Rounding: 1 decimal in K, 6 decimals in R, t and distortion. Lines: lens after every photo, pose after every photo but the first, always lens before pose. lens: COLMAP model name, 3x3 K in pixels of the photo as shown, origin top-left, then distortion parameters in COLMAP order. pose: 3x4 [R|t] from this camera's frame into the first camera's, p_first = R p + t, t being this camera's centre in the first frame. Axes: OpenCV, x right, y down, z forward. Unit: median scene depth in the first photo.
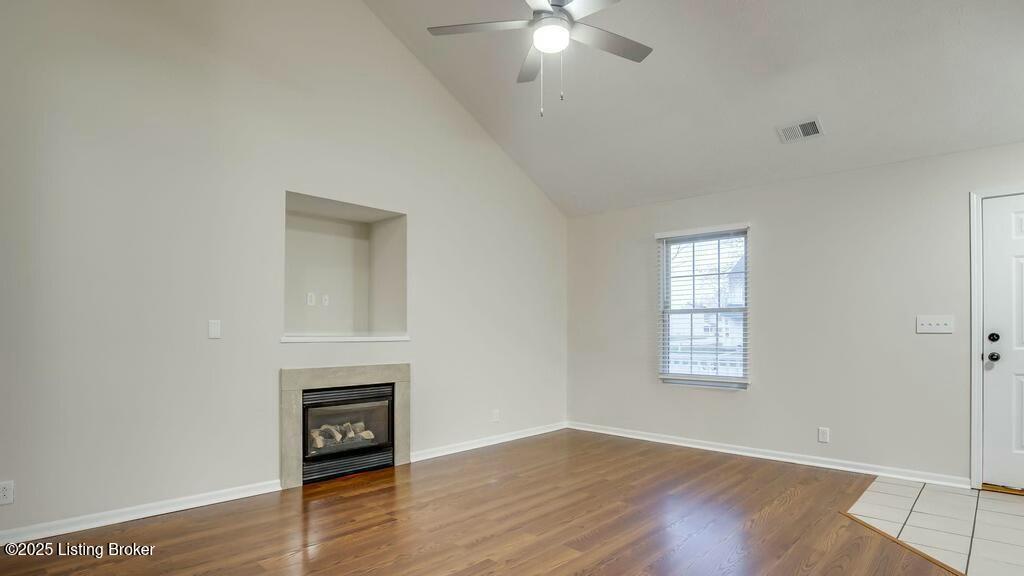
lens RADIAL K [[534.7, 0, 511.0], [0, 534.7, 326.4], [0, 0, 1]] dist [-0.022146, 0.000203]
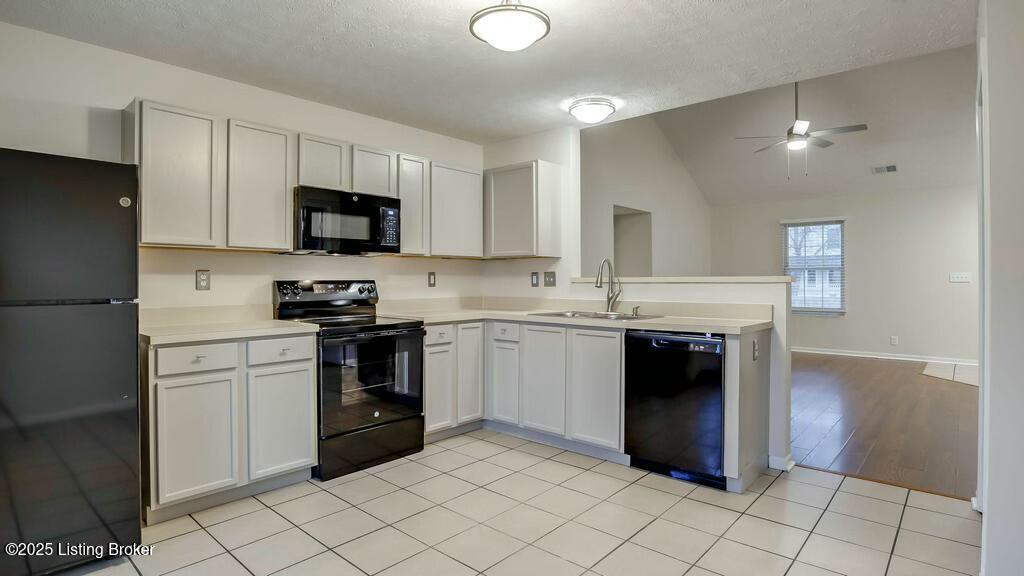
lens RADIAL K [[520.8, 0, 510.2], [0, 520.8, 272.1], [0, 0, 1]] dist [0.001699, 0.000171]
pose [[0.999643, 0.000198, 0.026705, -0.725377], [-0.000032, 0.999981, -0.006214, -0.009686], [-0.026706, 0.006211, 0.999624, -0.685006]]
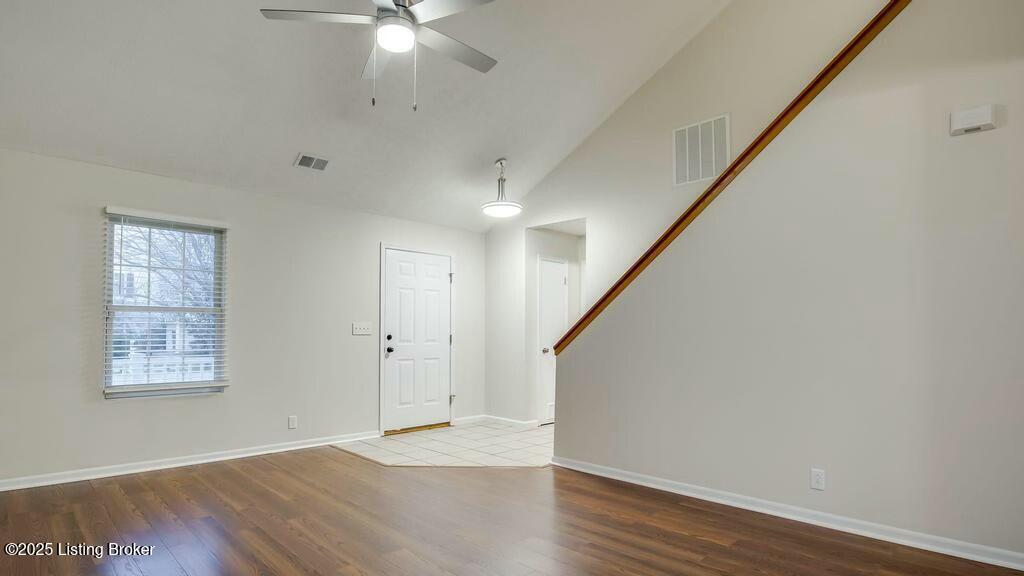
lens RADIAL K [[533.4, 0, 509.3], [0, 533.4, 311.8], [0, 0, 1]] dist [-0.001683, -0.000233]
pose [[0.051916, 0.040616, 0.997825, -0.567479], [-0.012830, 0.999117, -0.040001, 0.002957], [-0.998569, -0.010725, 0.052391, 0.464874]]
